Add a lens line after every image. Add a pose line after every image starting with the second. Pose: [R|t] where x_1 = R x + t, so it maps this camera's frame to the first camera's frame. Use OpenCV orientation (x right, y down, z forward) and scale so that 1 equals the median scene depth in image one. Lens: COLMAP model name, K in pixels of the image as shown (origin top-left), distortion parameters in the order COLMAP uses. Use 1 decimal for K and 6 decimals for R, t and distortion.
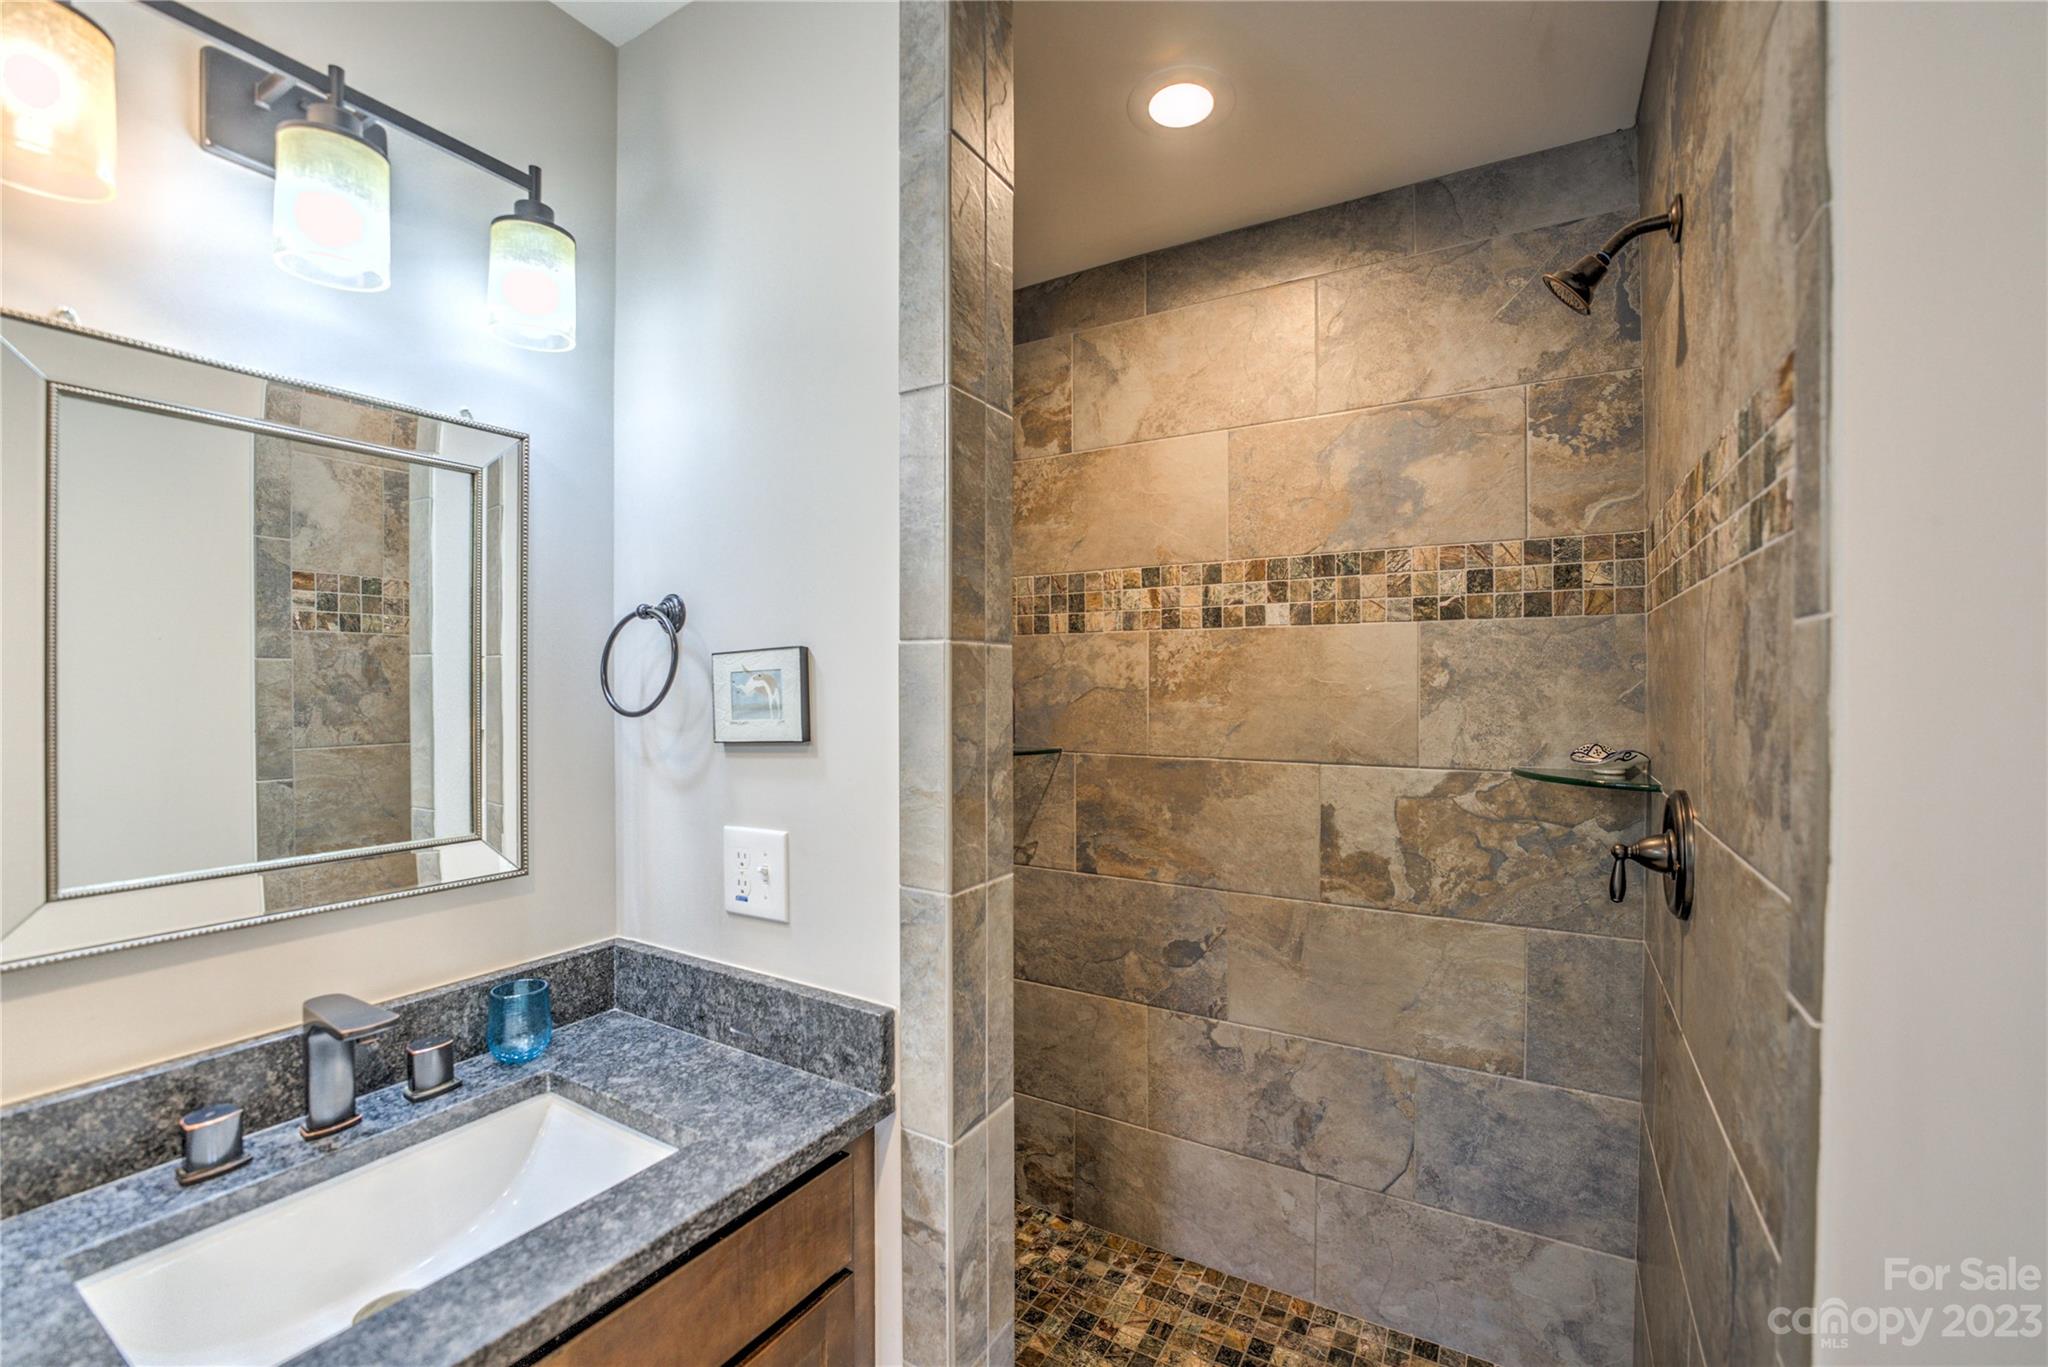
lens RADIAL K [[843.2, 0, 1033.1], [0, 843.2, 679.9], [0, 0, 1]] dist [-0.026914, 0.002468]
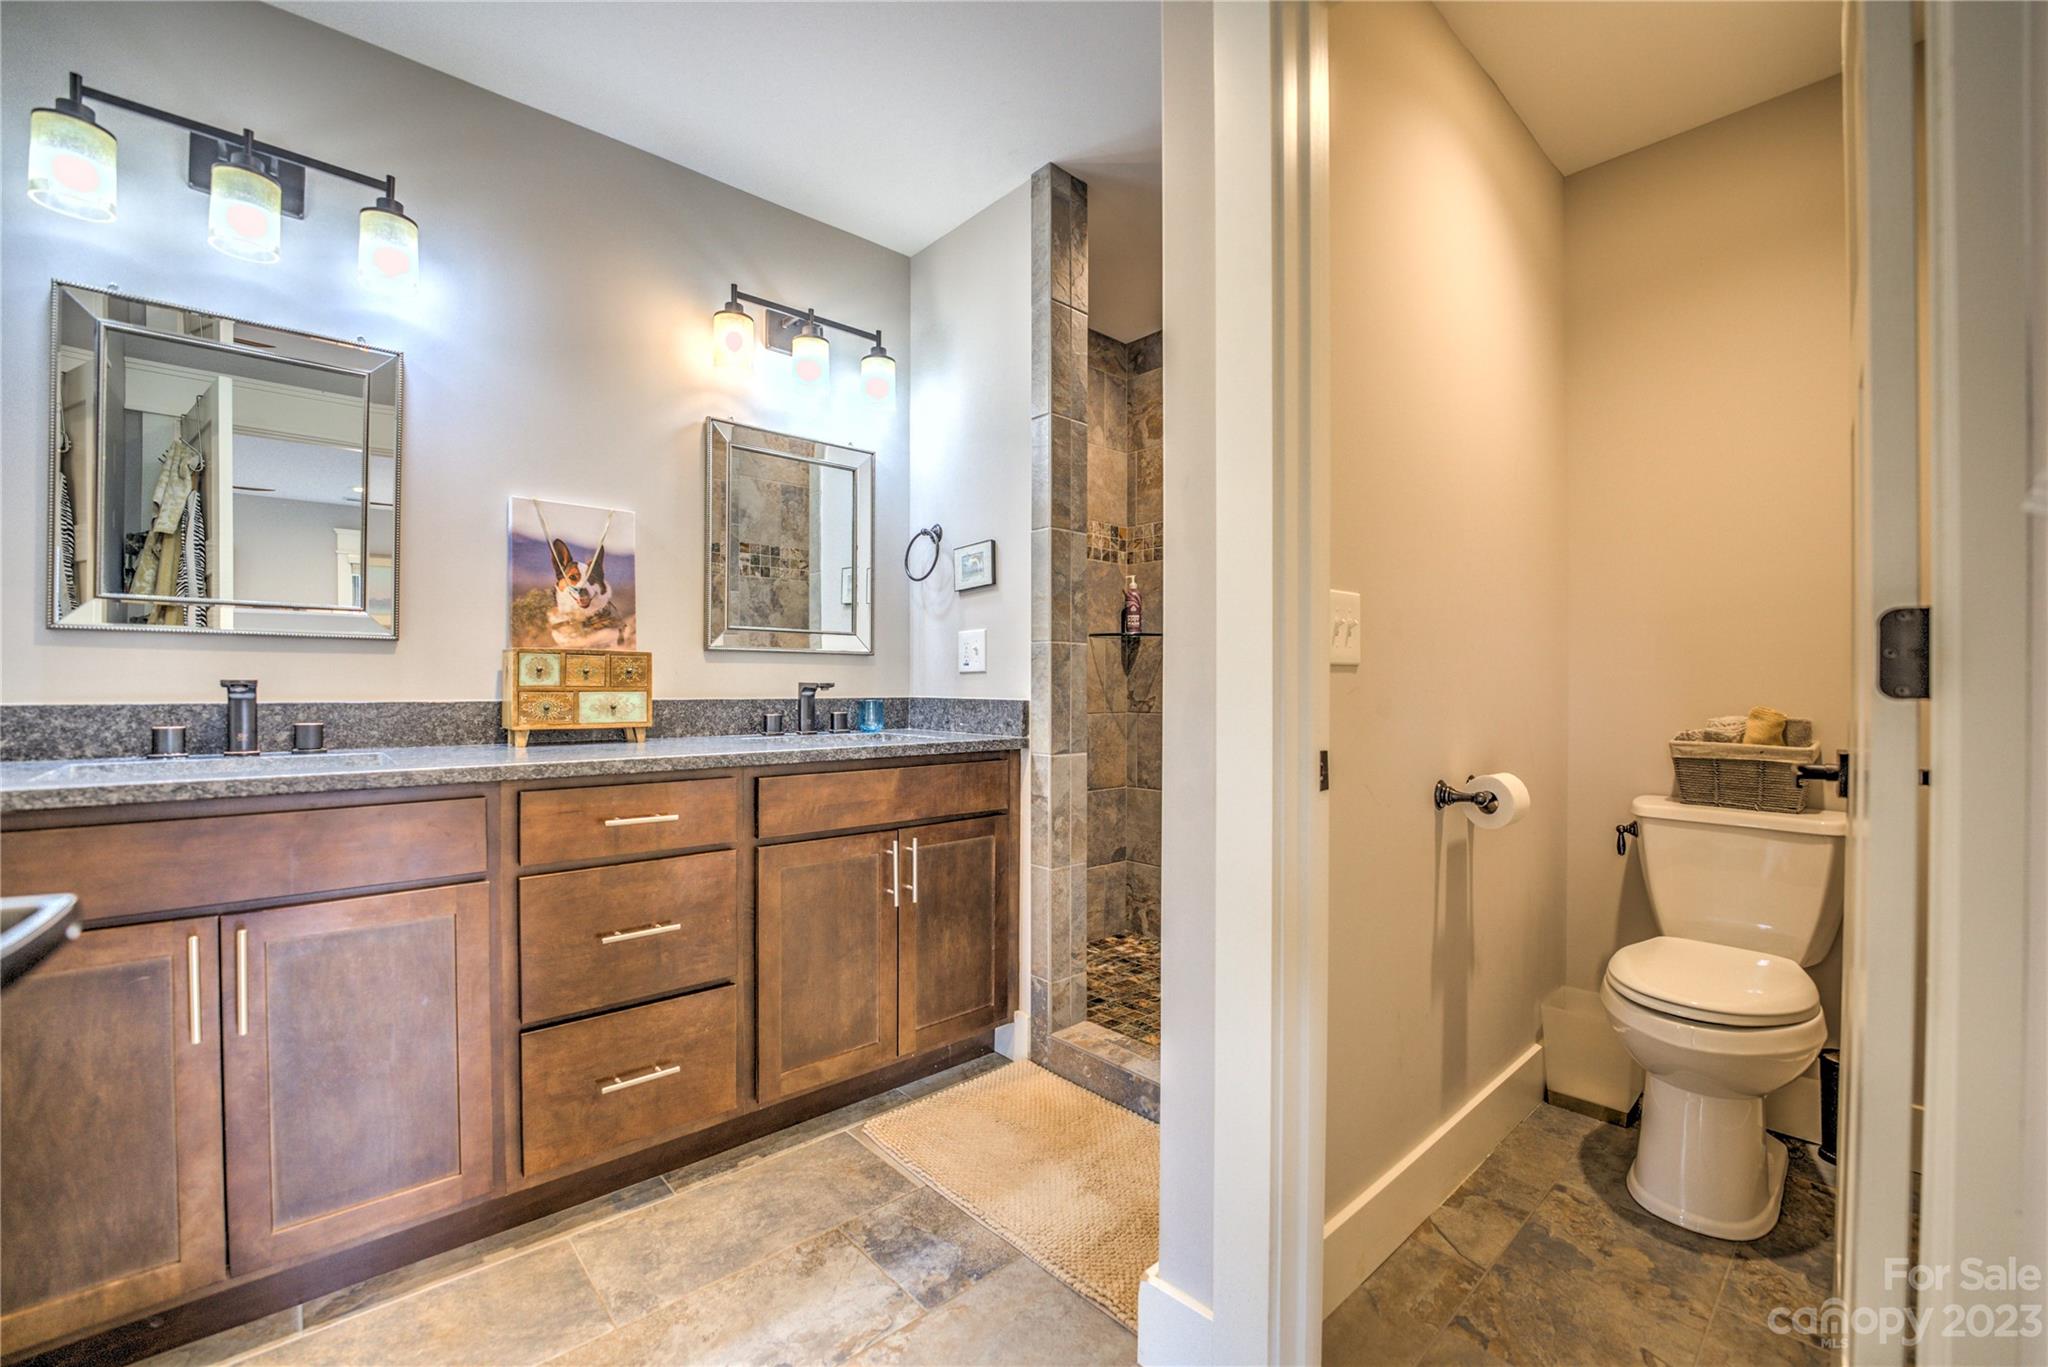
lens RADIAL K [[843.2, 0, 1014.8], [0, 843.2, 699.5], [0, 0, 1]] dist [-0.026914, 0.002468]
pose [[0.950826, 0.009368, -0.309583, 0.470269], [-0.005447, 0.999894, 0.013525, 0.353130], [0.309677, -0.011173, 0.950776, -1.078775]]
